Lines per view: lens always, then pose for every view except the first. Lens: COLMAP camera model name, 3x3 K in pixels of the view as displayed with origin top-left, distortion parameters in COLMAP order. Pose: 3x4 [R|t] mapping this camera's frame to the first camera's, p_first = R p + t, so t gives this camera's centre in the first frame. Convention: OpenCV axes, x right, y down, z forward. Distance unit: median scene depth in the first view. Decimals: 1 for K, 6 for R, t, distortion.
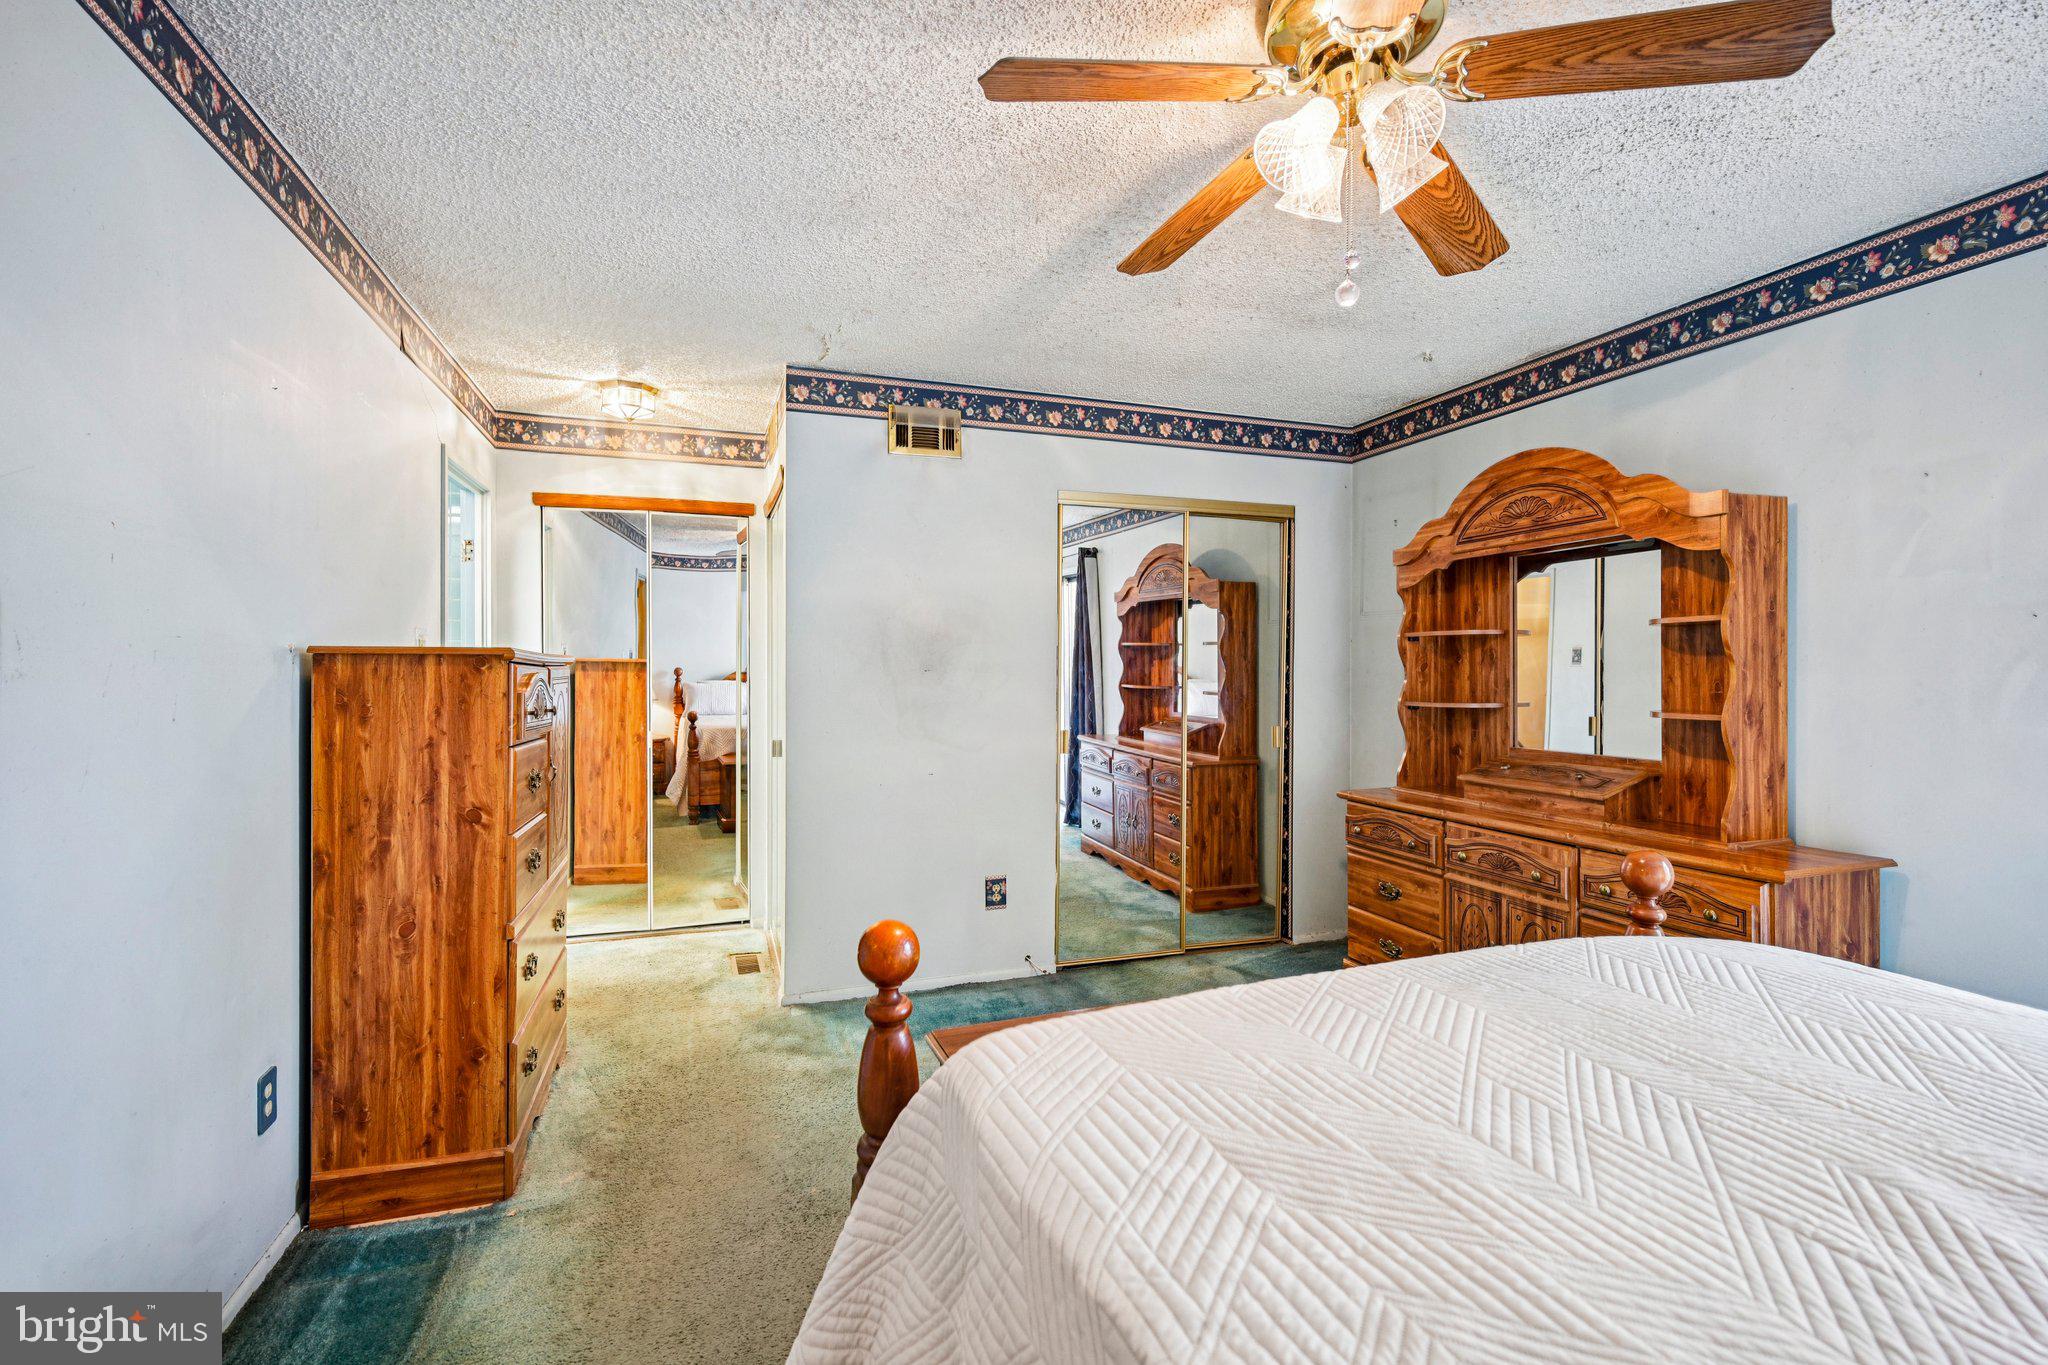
lens RADIAL K [[923.7, 0, 1027.1], [0, 923.7, 674.3], [0, 0, 1]] dist [0.003319, 0.000357]
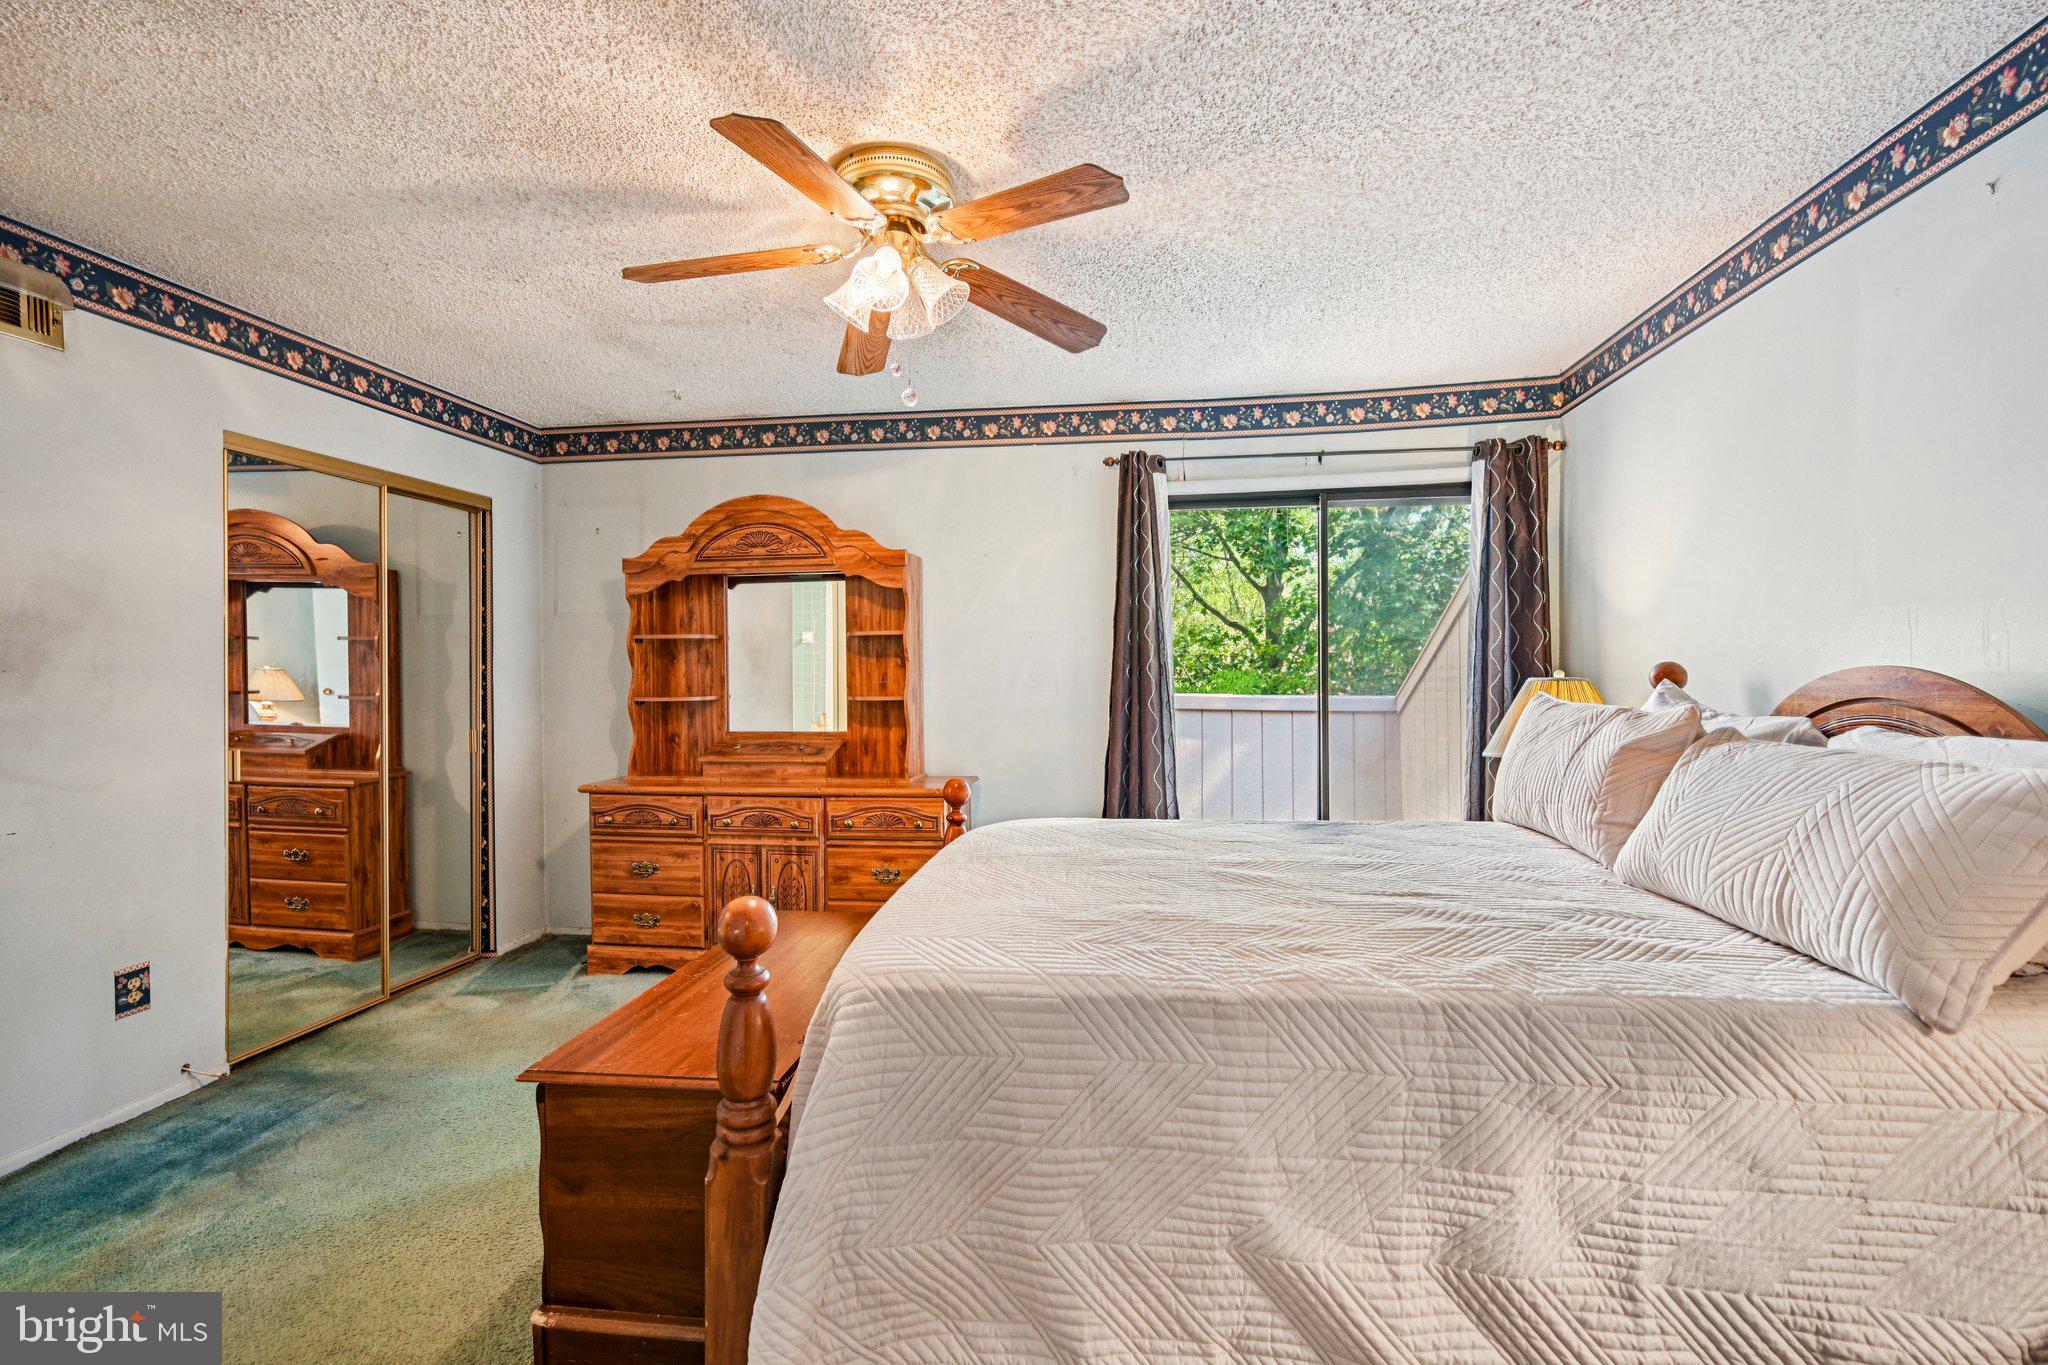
lens RADIAL K [[923.7, 0, 1027.1], [0, 923.7, 674.3], [0, 0, 1]] dist [0.003319, 0.000357]
pose [[0.454695, -0.007092, 0.890619, -0.378561], [0.009941, 0.999946, 0.002887, 0.003741], [-0.890591, 0.007540, 0.454742, 0.089363]]
